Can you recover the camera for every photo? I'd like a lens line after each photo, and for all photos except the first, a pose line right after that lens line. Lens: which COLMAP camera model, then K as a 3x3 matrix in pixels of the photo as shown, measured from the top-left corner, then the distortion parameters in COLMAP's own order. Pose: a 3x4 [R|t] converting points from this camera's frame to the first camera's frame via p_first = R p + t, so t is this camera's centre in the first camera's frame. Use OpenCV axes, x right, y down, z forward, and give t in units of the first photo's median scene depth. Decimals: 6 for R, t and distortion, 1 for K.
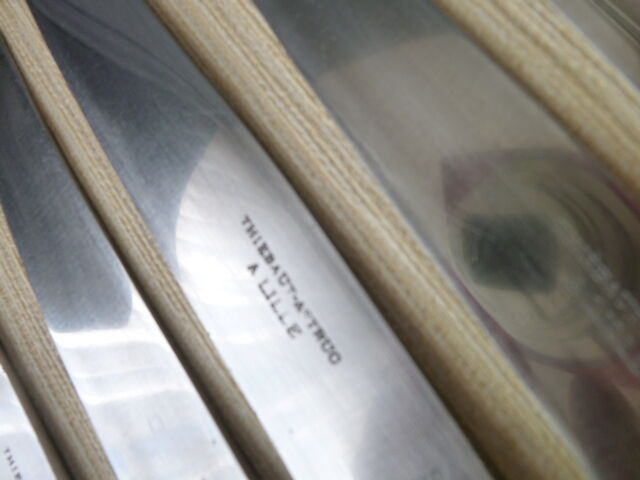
lens RADIAL K [[479.9, 0, 320.0], [0, 479.9, 240.0], [0, 0, 1]] dist [-0.007492, -0.003086]
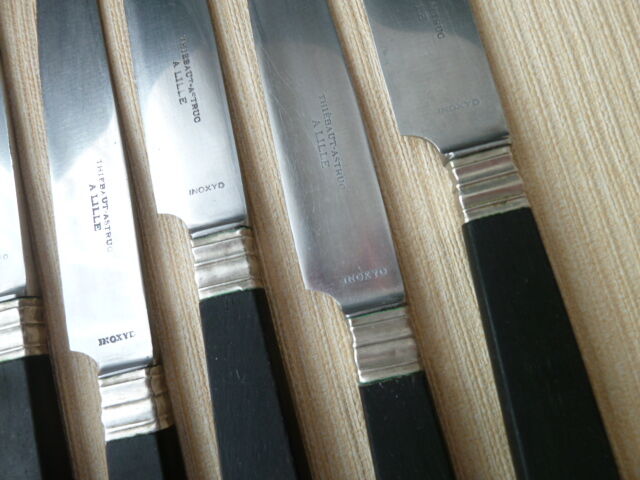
lens RADIAL K [[479.9, 0, 320.0], [0, 479.9, 240.0], [0, 0, 1]] dist [-0.007492, -0.003086]
pose [[0.903379, 0.398764, 0.157780, 0.345304], [-0.401884, 0.915598, -0.013017, 0.489952], [-0.149654, -0.051650, 0.987388, -0.936055]]
